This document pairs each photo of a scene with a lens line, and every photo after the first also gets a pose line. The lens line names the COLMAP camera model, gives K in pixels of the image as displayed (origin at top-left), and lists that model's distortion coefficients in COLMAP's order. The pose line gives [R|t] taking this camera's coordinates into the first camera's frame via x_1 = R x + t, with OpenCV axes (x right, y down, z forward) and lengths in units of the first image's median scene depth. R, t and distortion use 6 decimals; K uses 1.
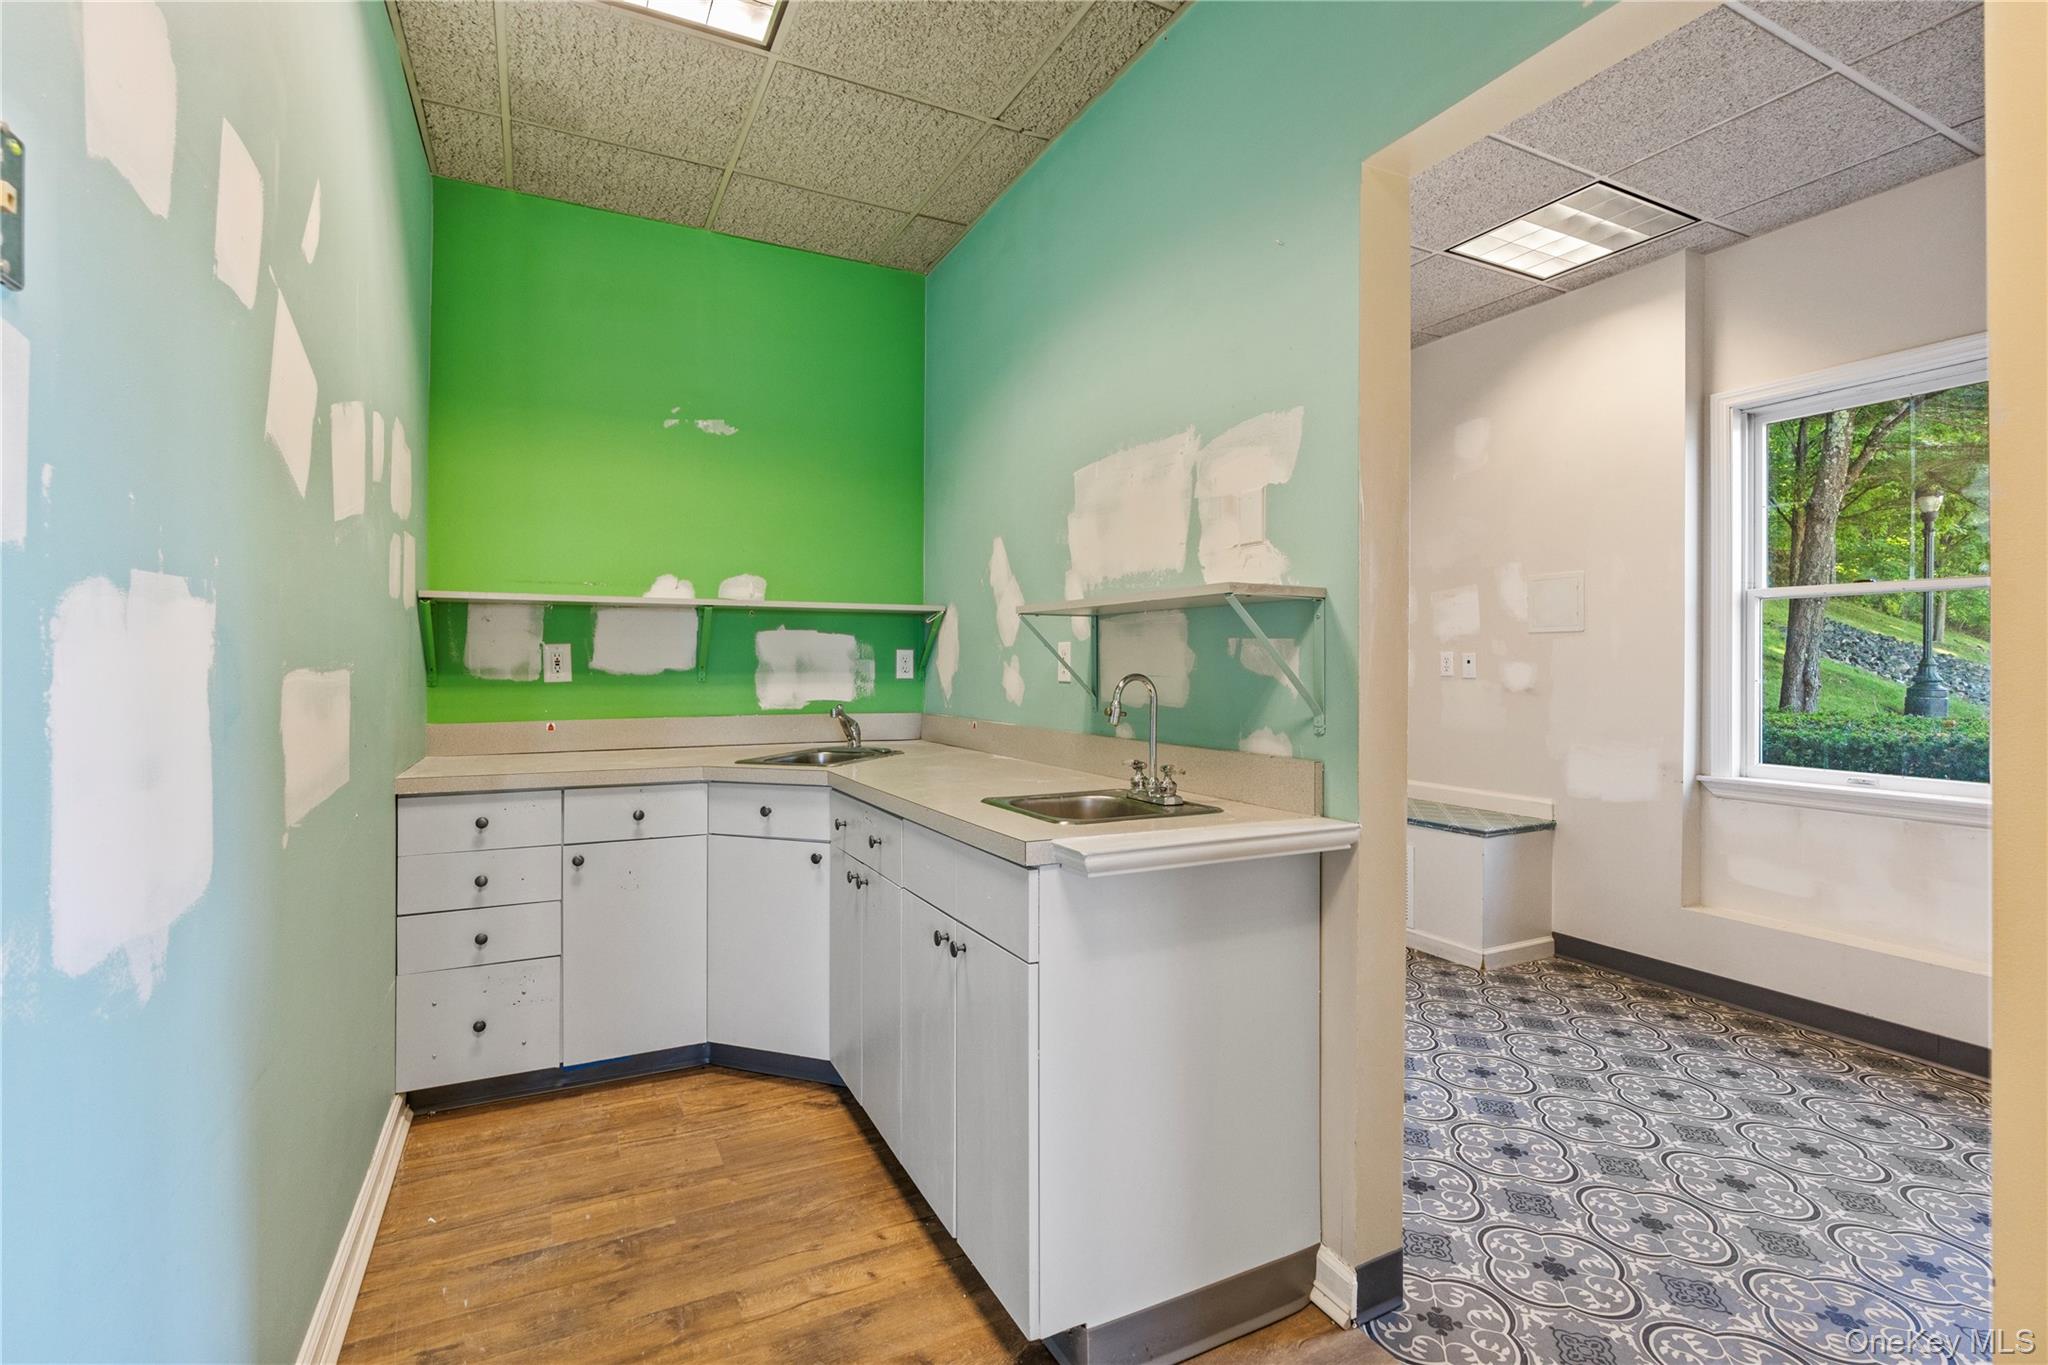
lens RADIAL K [[941.3, 0, 1028.7], [0, 941.3, 664.6], [0, 0, 1]] dist [0.000390, 0.000952]
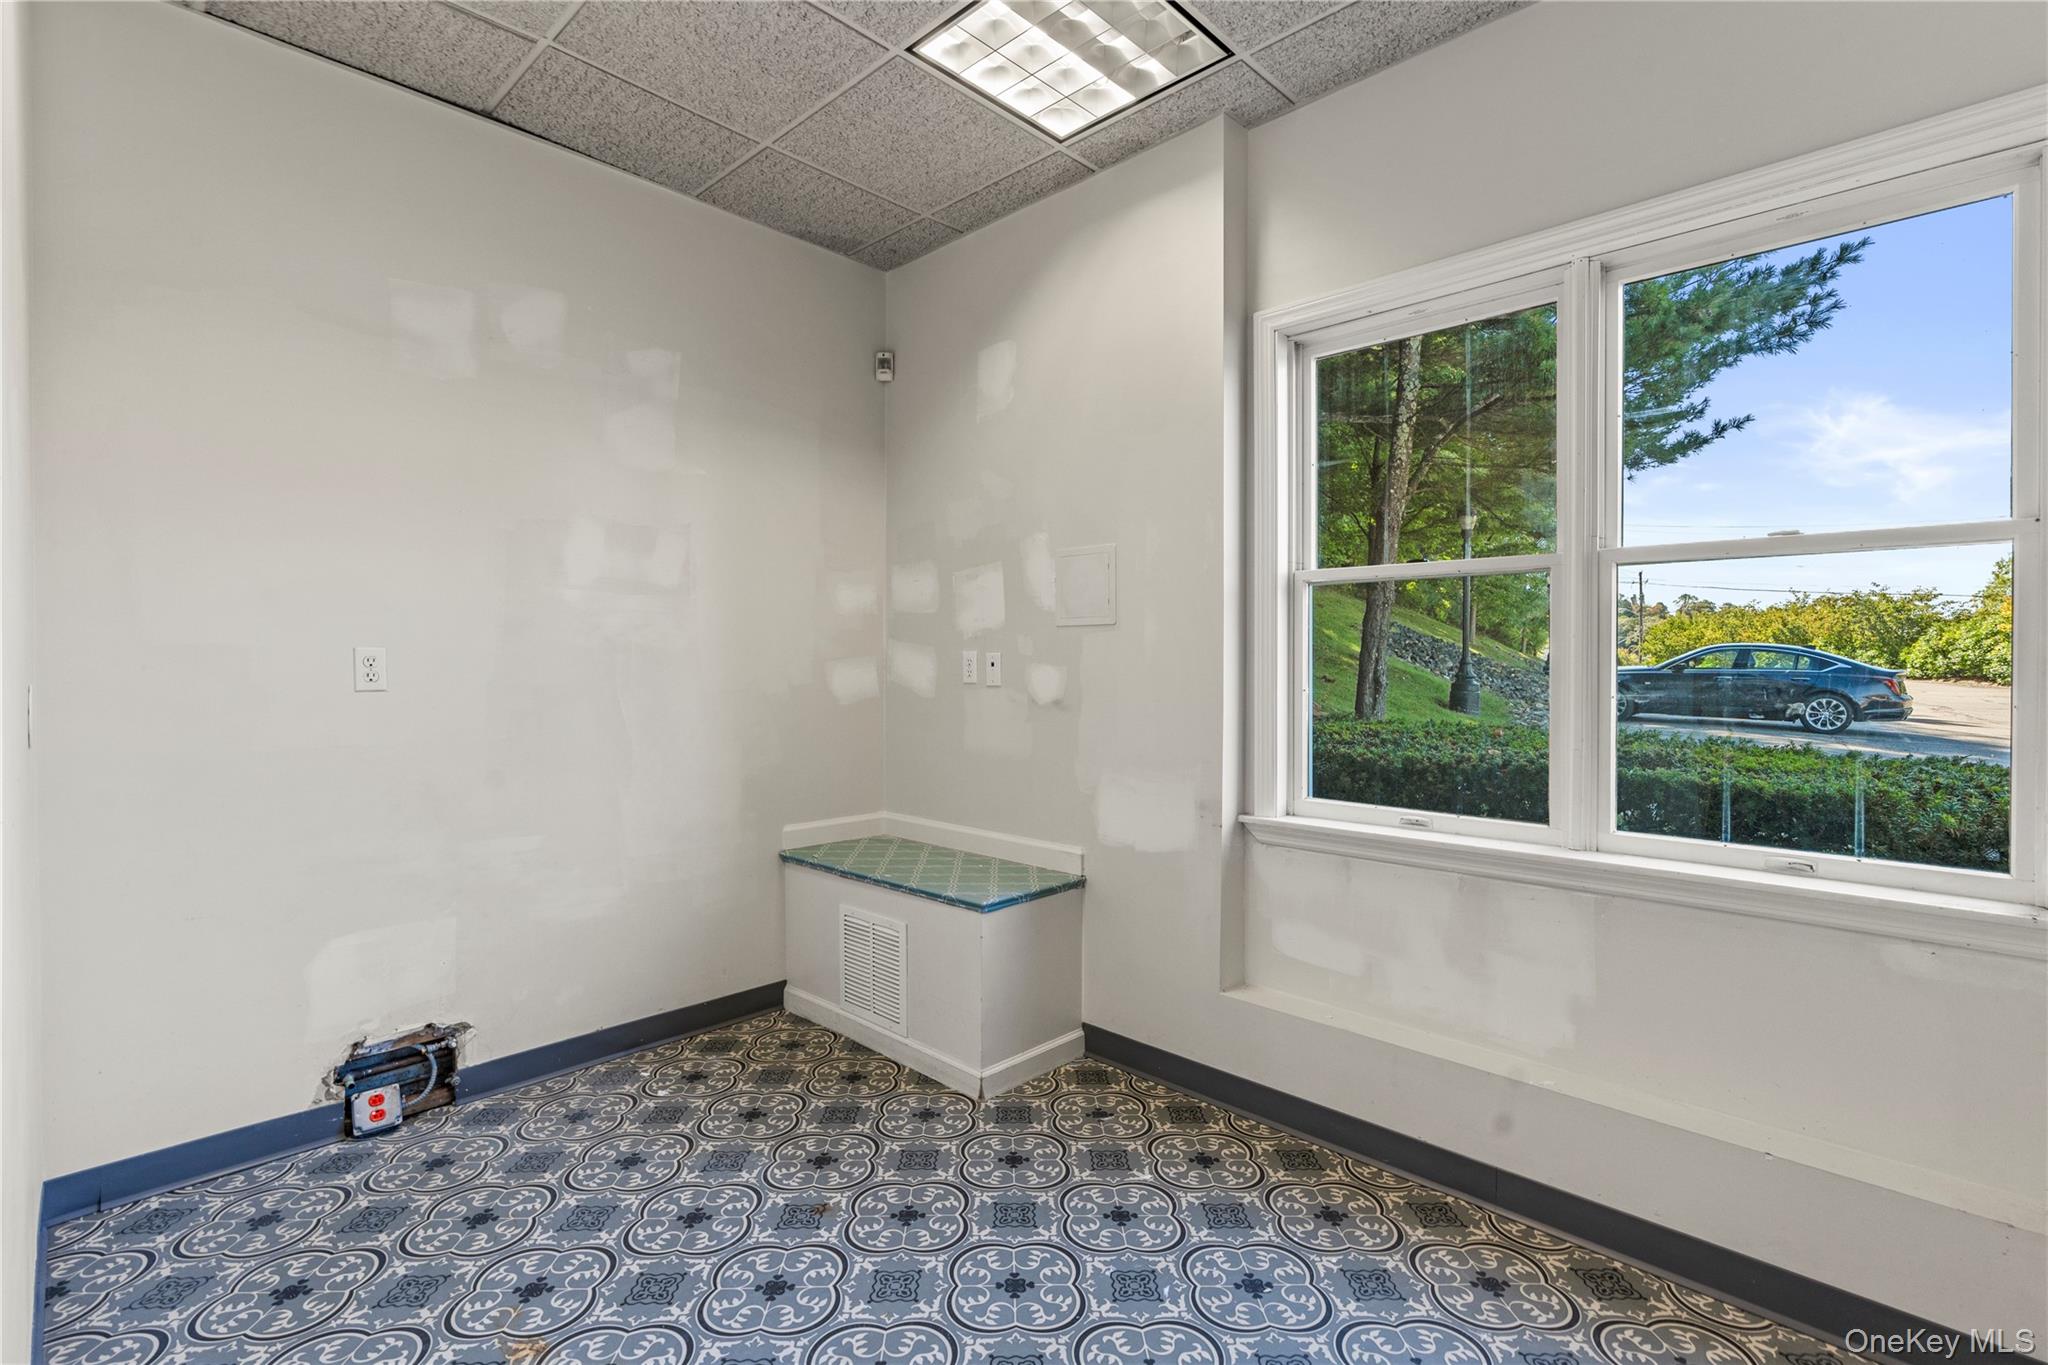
lens RADIAL K [[936.4, 0, 1019.8], [0, 936.4, 664.6], [0, 0, 1]] dist [-0.007329, 0.000192]
pose [[0.949321, -0.001506, 0.314305, 0.306191], [0.000531, 0.999995, 0.003187, -0.006376], [-0.314308, -0.002859, 0.949317, 0.341645]]
